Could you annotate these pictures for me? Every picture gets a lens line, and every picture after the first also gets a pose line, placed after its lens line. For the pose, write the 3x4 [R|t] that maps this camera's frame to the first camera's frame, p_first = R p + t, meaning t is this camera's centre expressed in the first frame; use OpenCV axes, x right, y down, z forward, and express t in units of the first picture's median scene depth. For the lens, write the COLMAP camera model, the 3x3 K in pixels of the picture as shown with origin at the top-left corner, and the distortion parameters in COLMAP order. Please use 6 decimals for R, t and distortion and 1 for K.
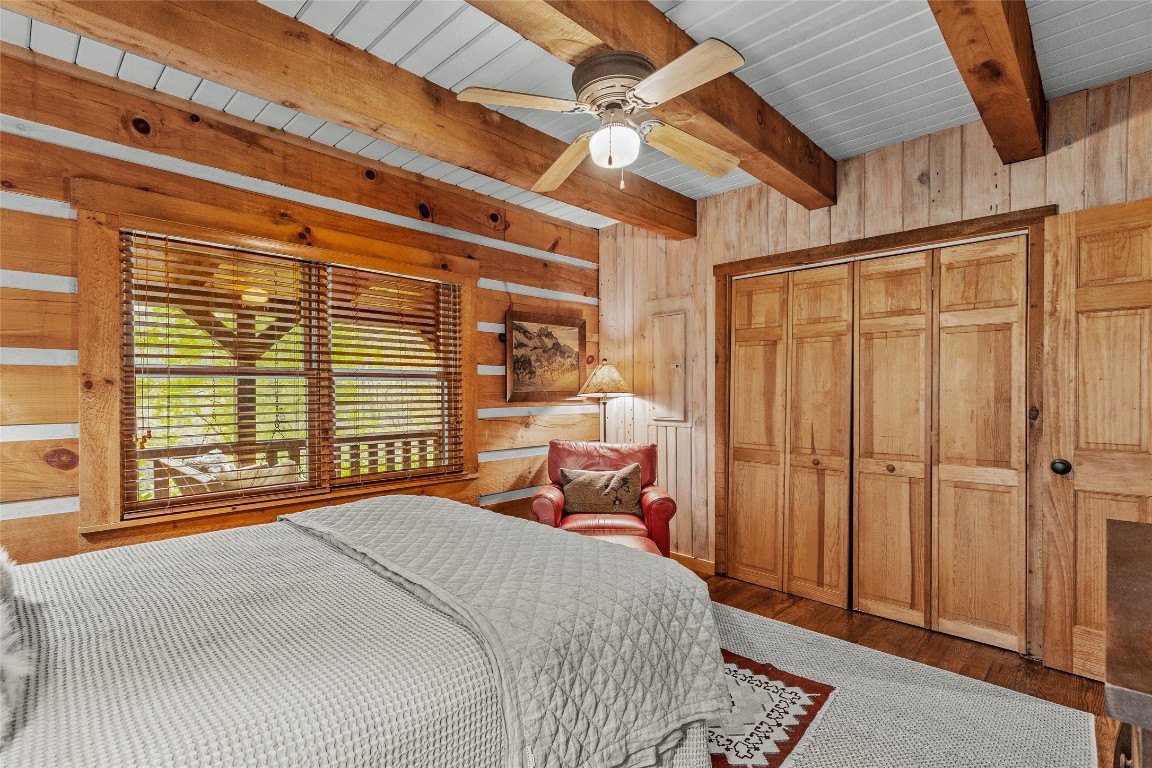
lens RADIAL K [[527.5, 0, 575.3], [0, 527.5, 382.8], [0, 0, 1]] dist [0.003252, 0.000481]
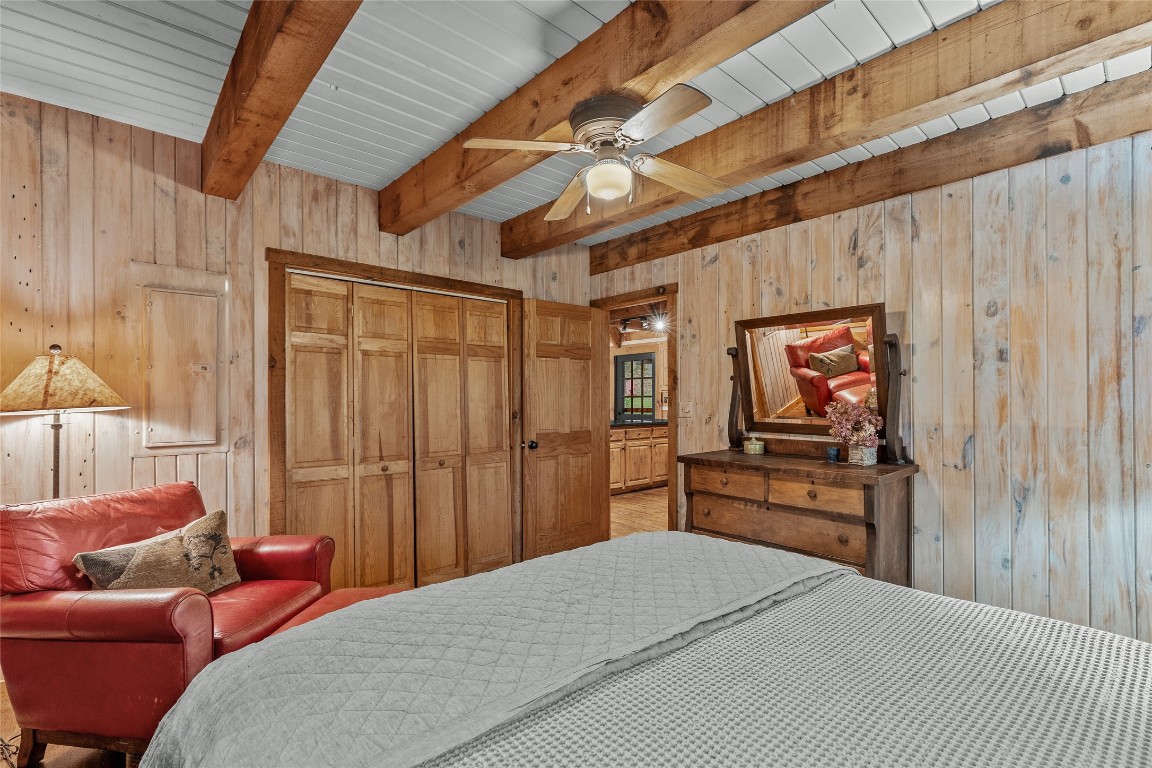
lens RADIAL K [[527.5, 0, 575.3], [0, 527.5, 382.8], [0, 0, 1]] dist [0.003252, 0.000481]
pose [[0.067126, 0.031364, 0.997251, -0.560349], [-0.010663, 0.999471, -0.030716, 0.005529], [-0.997688, -0.008572, 0.067425, 0.522053]]
